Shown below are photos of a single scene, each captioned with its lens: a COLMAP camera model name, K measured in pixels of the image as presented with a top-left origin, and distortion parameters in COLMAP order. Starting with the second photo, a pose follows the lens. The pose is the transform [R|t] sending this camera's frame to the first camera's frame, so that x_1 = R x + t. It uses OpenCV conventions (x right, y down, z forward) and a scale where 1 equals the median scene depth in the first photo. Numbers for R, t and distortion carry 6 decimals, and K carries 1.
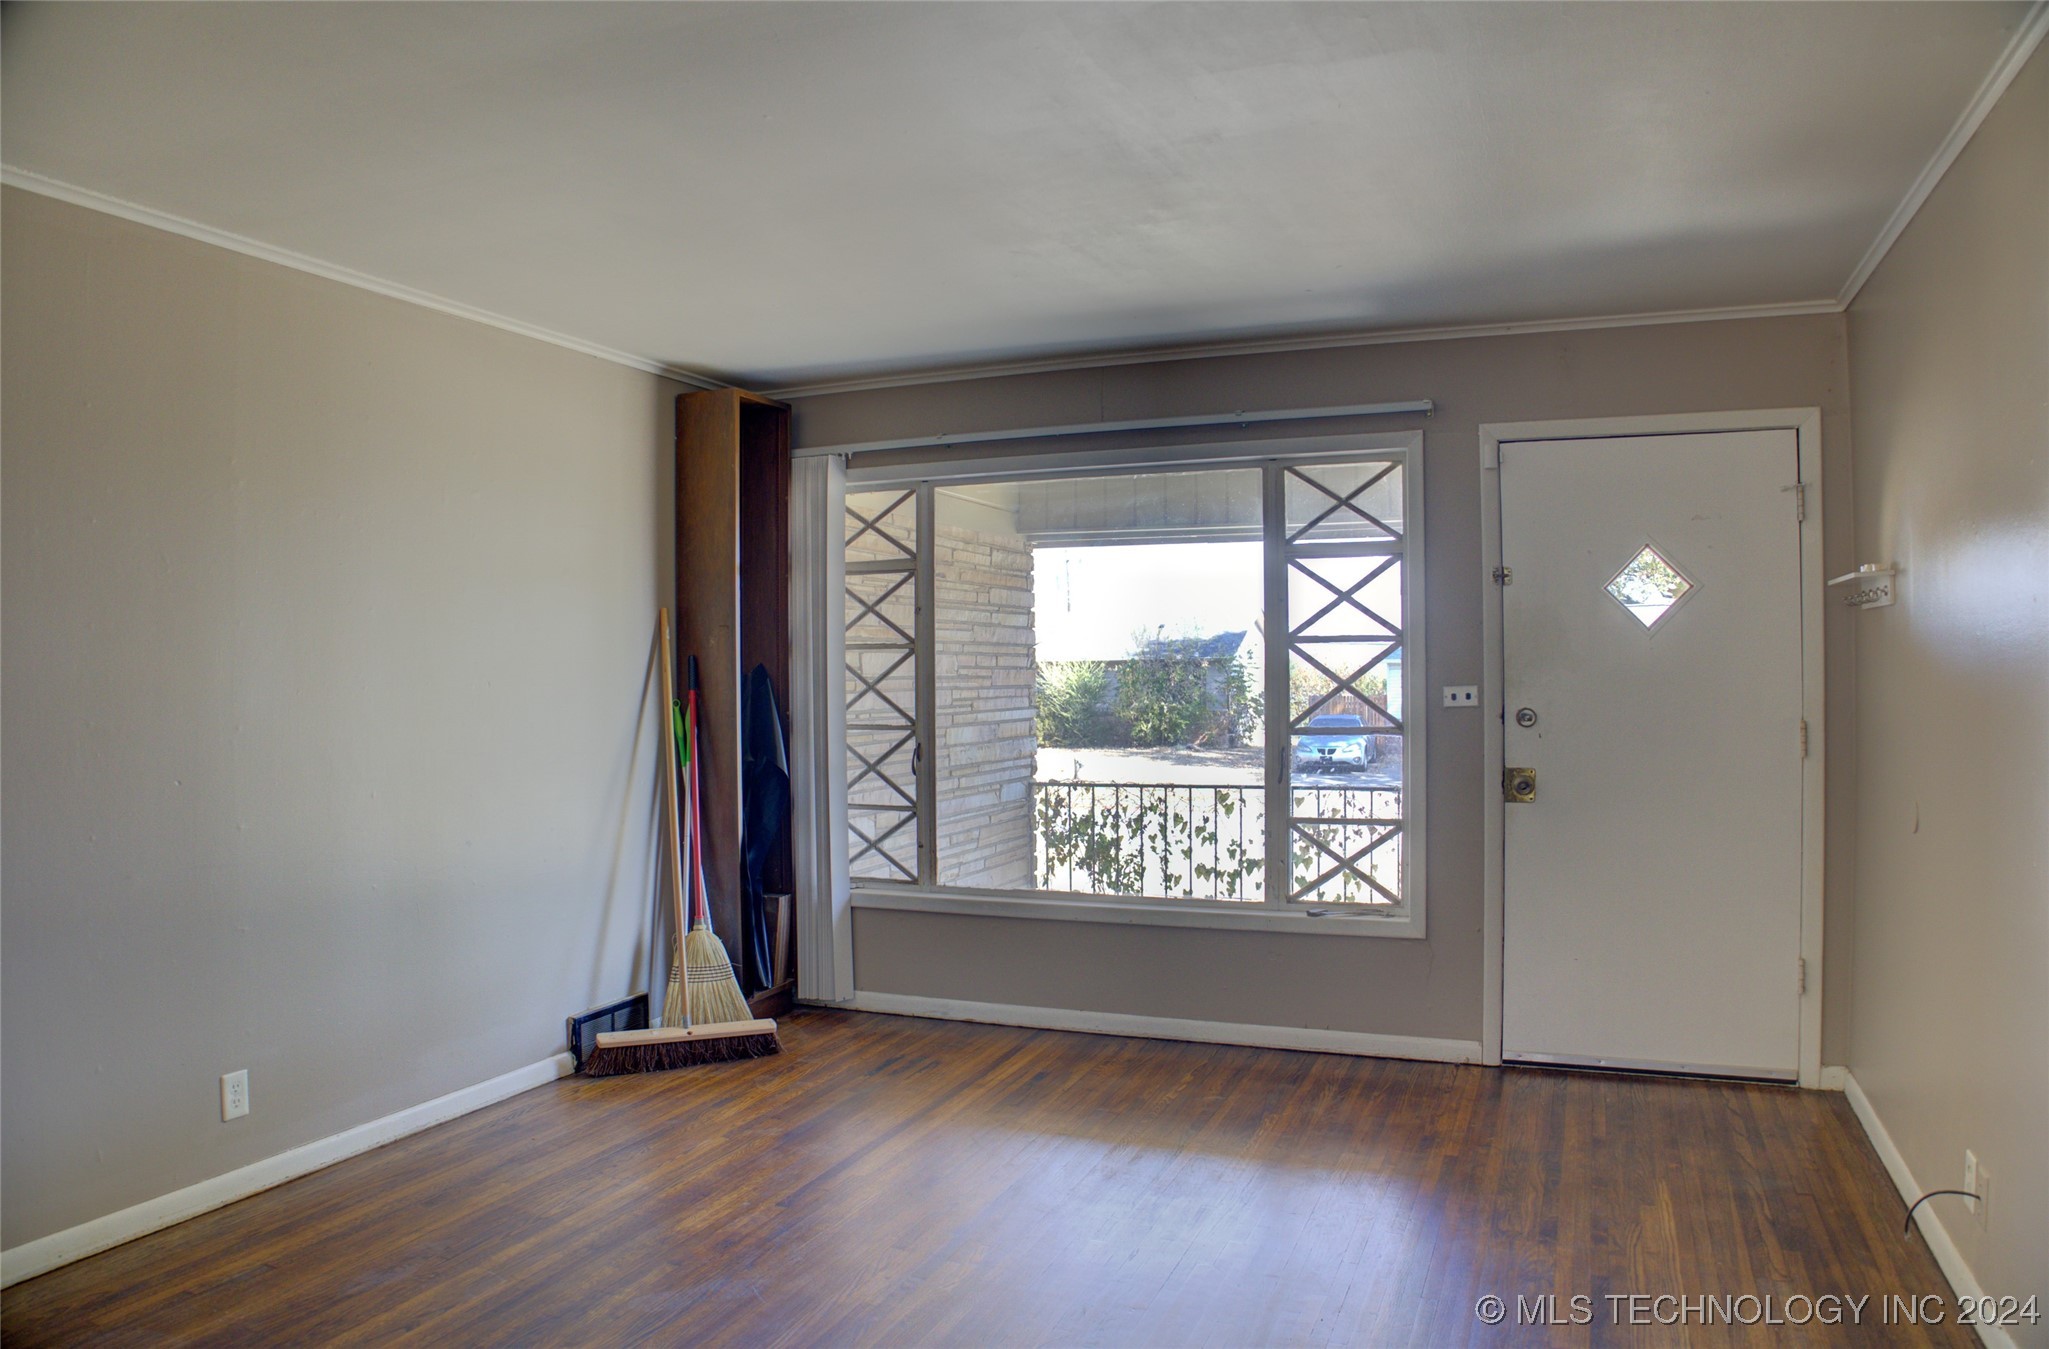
lens RADIAL K [[1402.3, 0, 1064.2], [0, 1402.3, 684.0], [0, 0, 1]] dist [-0.113131, 0.044490]
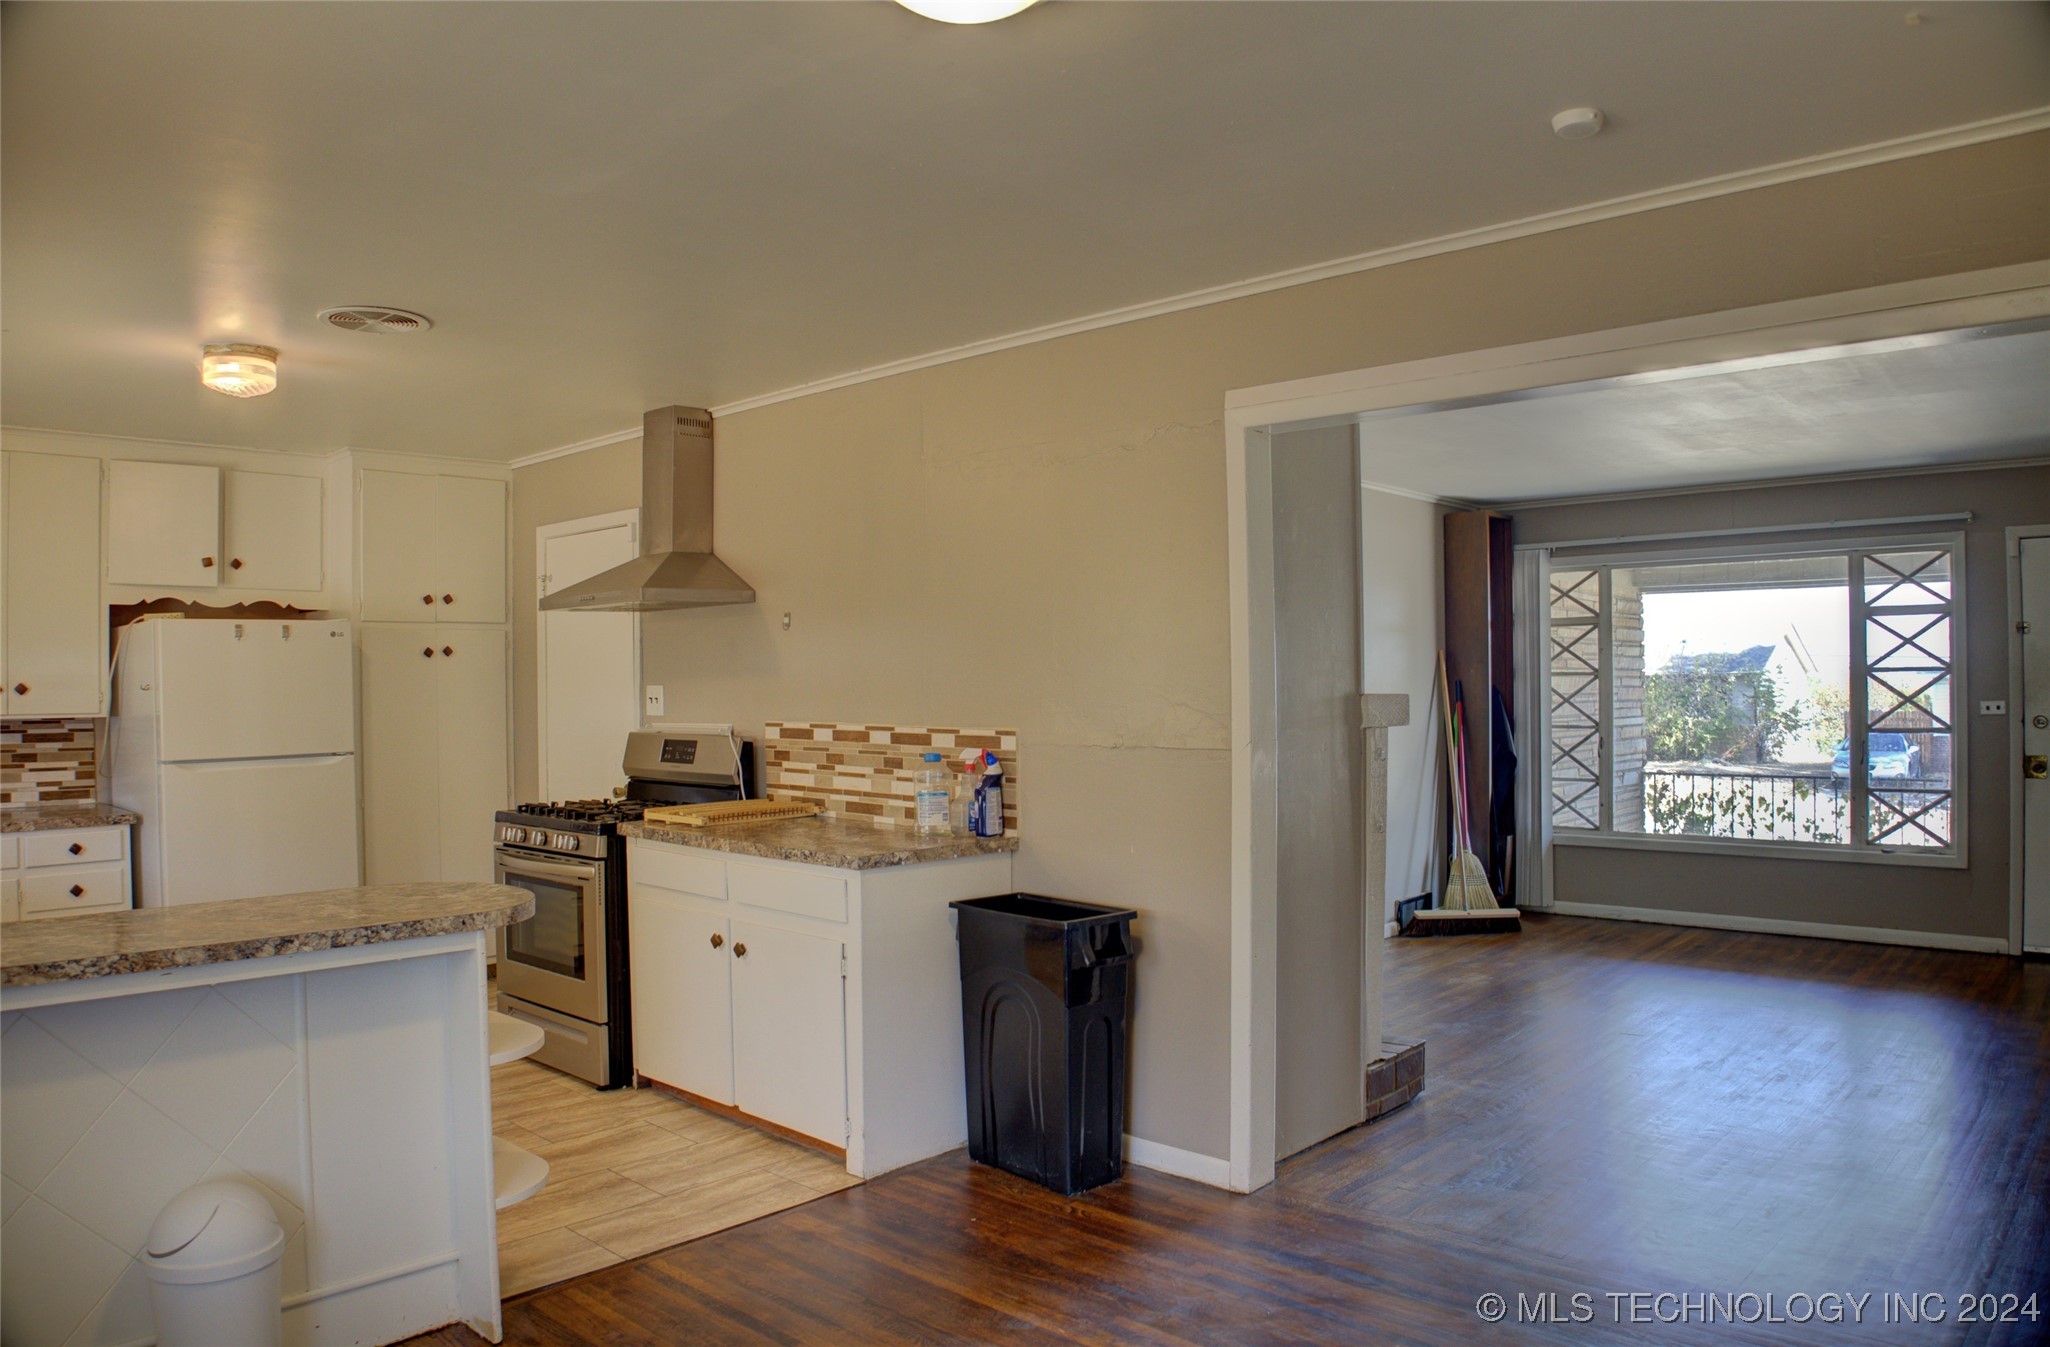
lens RADIAL K [[1403.0, 0, 1064.7], [0, 1403.0, 683.0], [0, 0, 1]] dist [-0.113131, 0.044490]
pose [[0.942403, -0.000673, -0.334479, -0.159472], [-0.002828, 0.999946, -0.009983, -0.000429], [0.334468, 0.010354, 0.942350, -0.639042]]
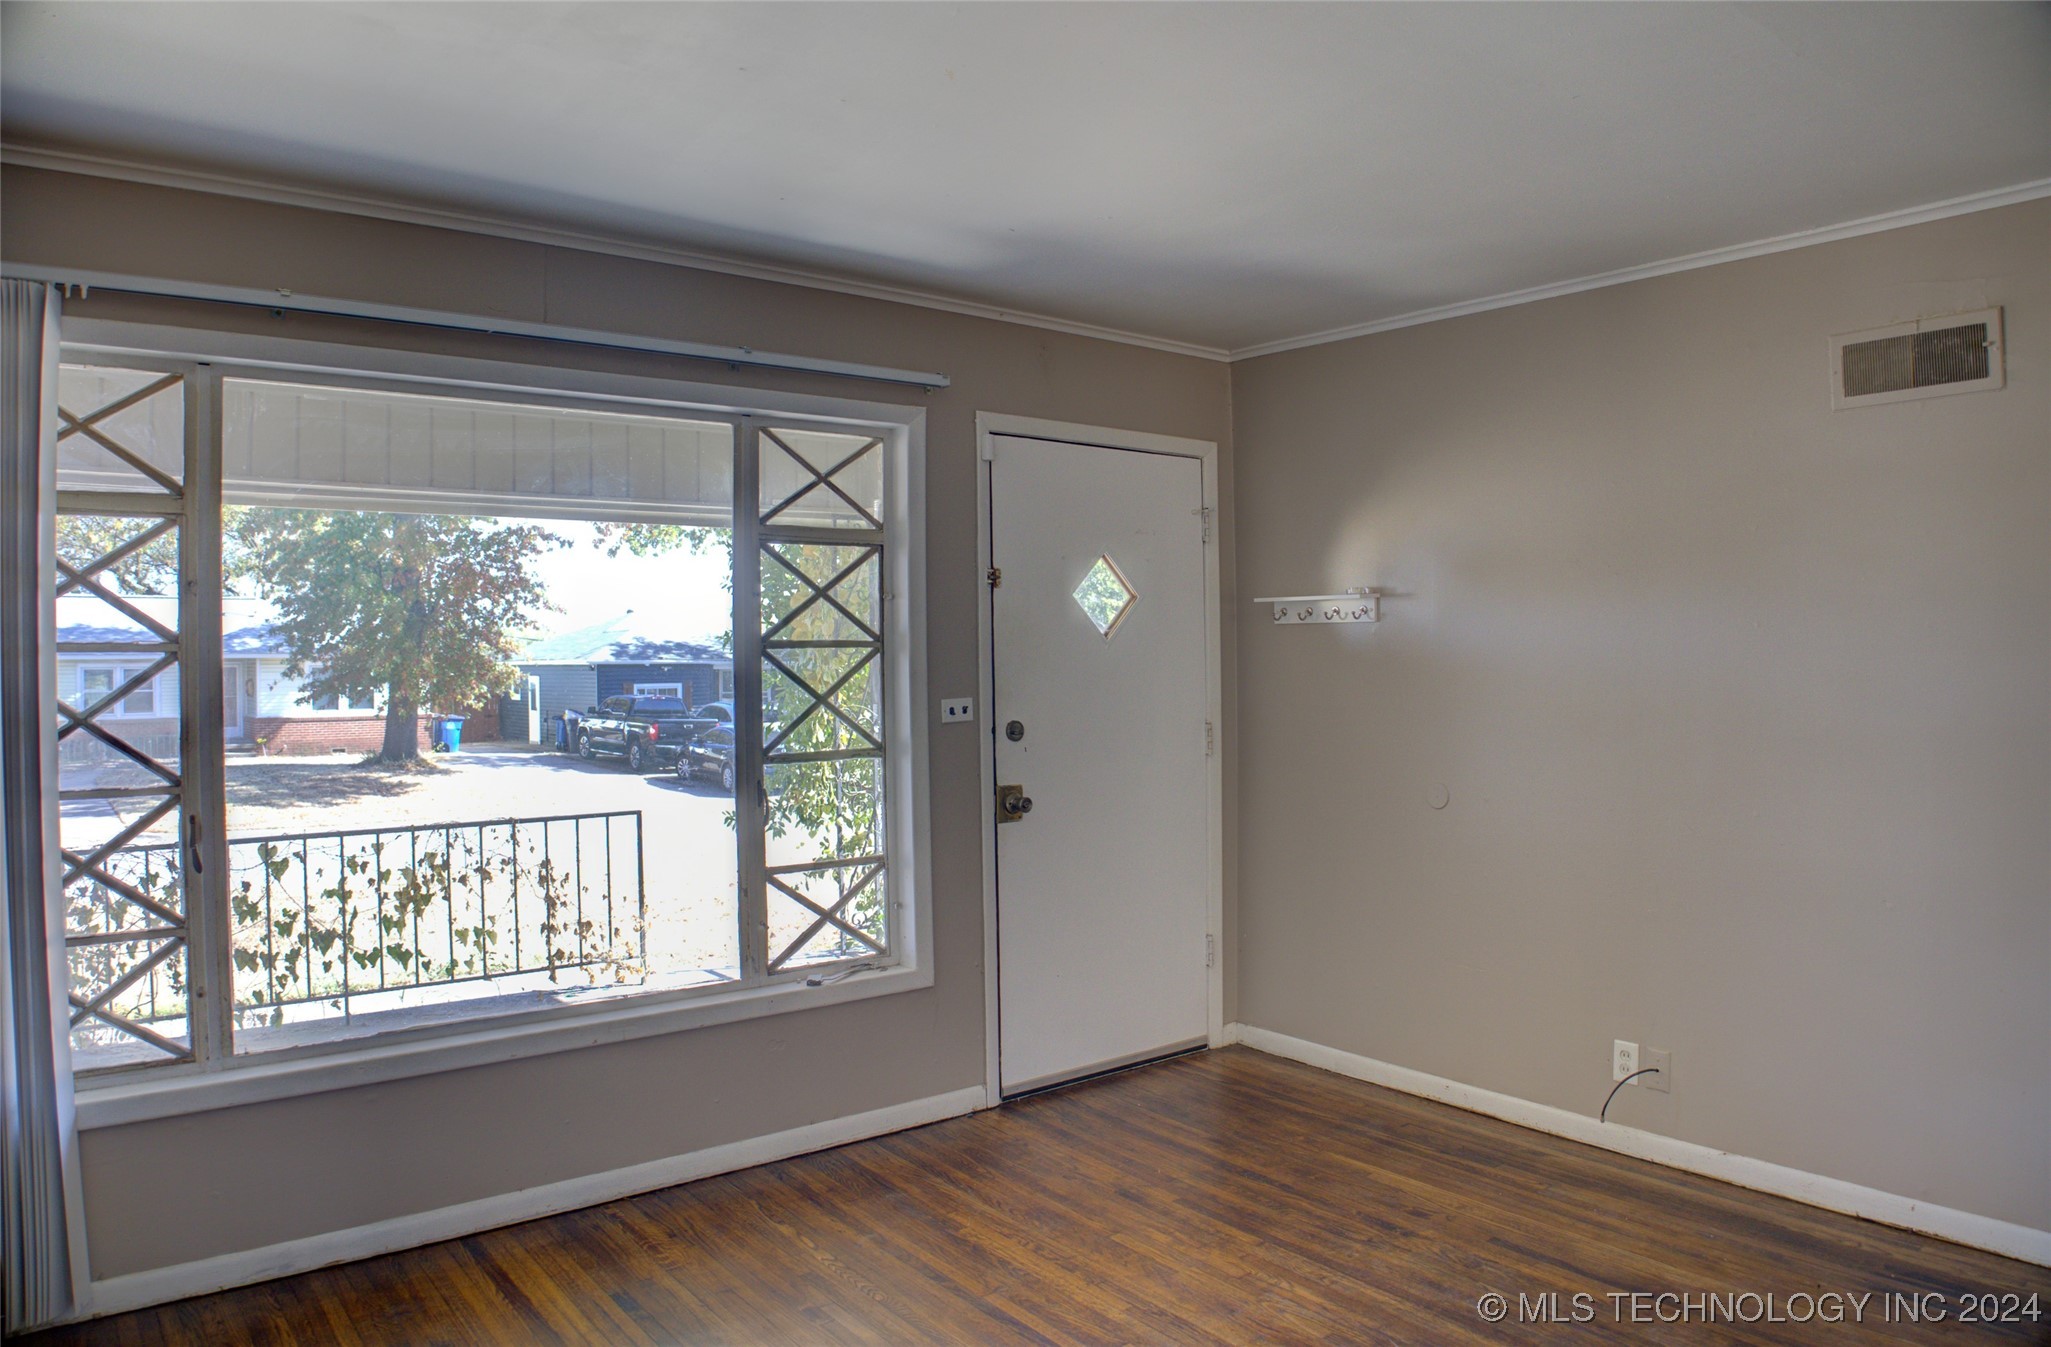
lens RADIAL K [[1401.4, 0, 1025.5], [0, 1401.4, 673.5], [0, 0, 1]] dist [-0.171944, 0.130929]
pose [[0.497436, -0.012867, 0.867405, -0.430951], [0.010154, 0.999908, 0.009009, -0.020421], [-0.867441, 0.004326, 0.497521, 0.461177]]
